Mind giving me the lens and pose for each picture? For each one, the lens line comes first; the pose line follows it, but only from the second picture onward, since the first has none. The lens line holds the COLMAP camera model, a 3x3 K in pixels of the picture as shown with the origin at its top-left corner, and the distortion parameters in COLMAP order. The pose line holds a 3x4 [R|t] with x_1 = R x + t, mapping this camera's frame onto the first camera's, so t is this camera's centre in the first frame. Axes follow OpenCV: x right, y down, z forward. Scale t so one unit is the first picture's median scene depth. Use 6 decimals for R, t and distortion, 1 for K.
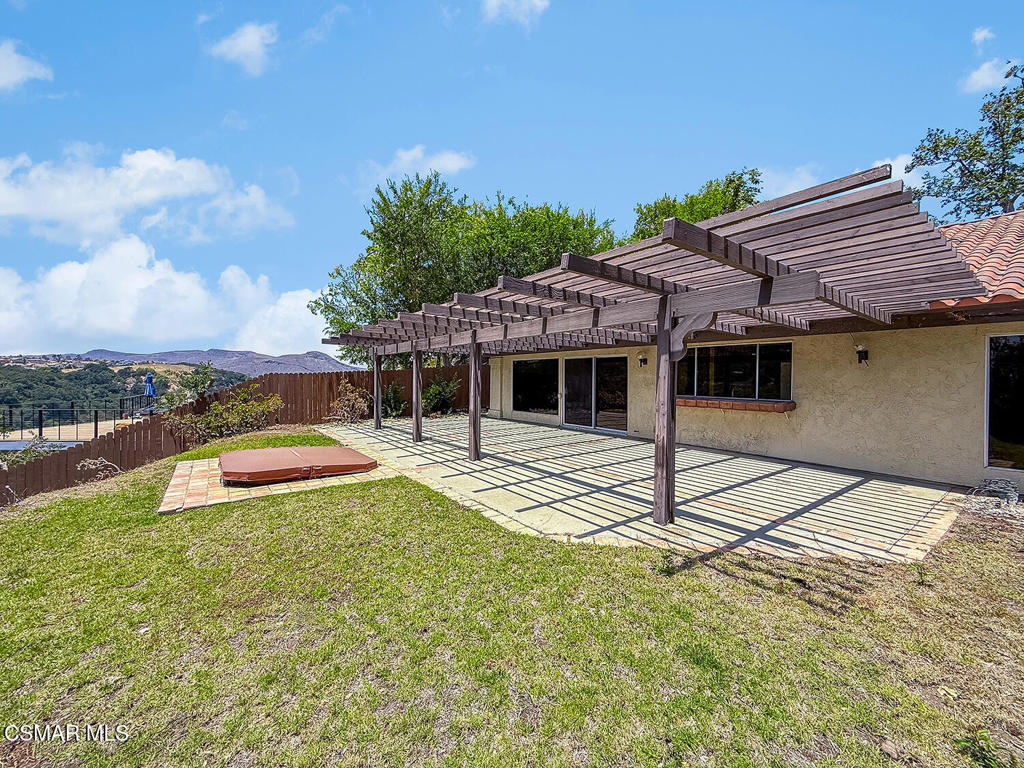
lens RADIAL K [[408.8, 0, 509.7], [0, 408.8, 380.2], [0, 0, 1]] dist [0.000291, -0.000253]
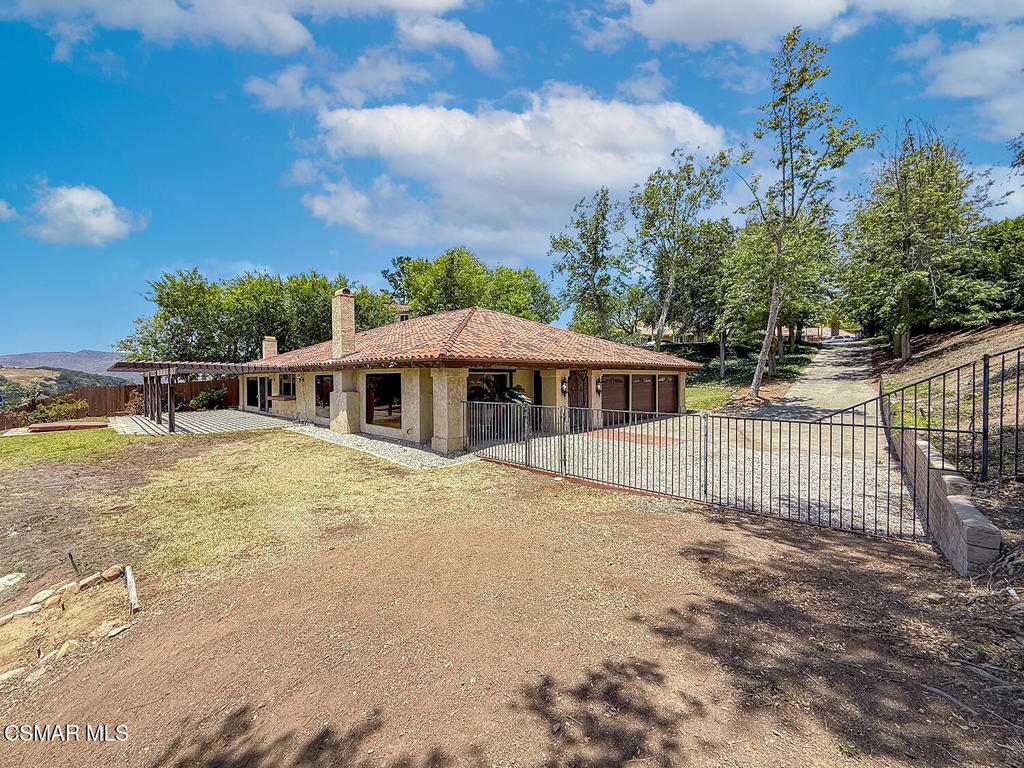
lens RADIAL K [[408.0, 0, 501.1], [0, 408.0, 386.5], [0, 0, 1]] dist [0.004595, 0.000008]
pose [[0.986446, -0.017147, 0.163186, 0.797136], [0.015003, 0.999784, 0.014361, -0.016019], [-0.163397, -0.011718, 0.986491, -0.897505]]
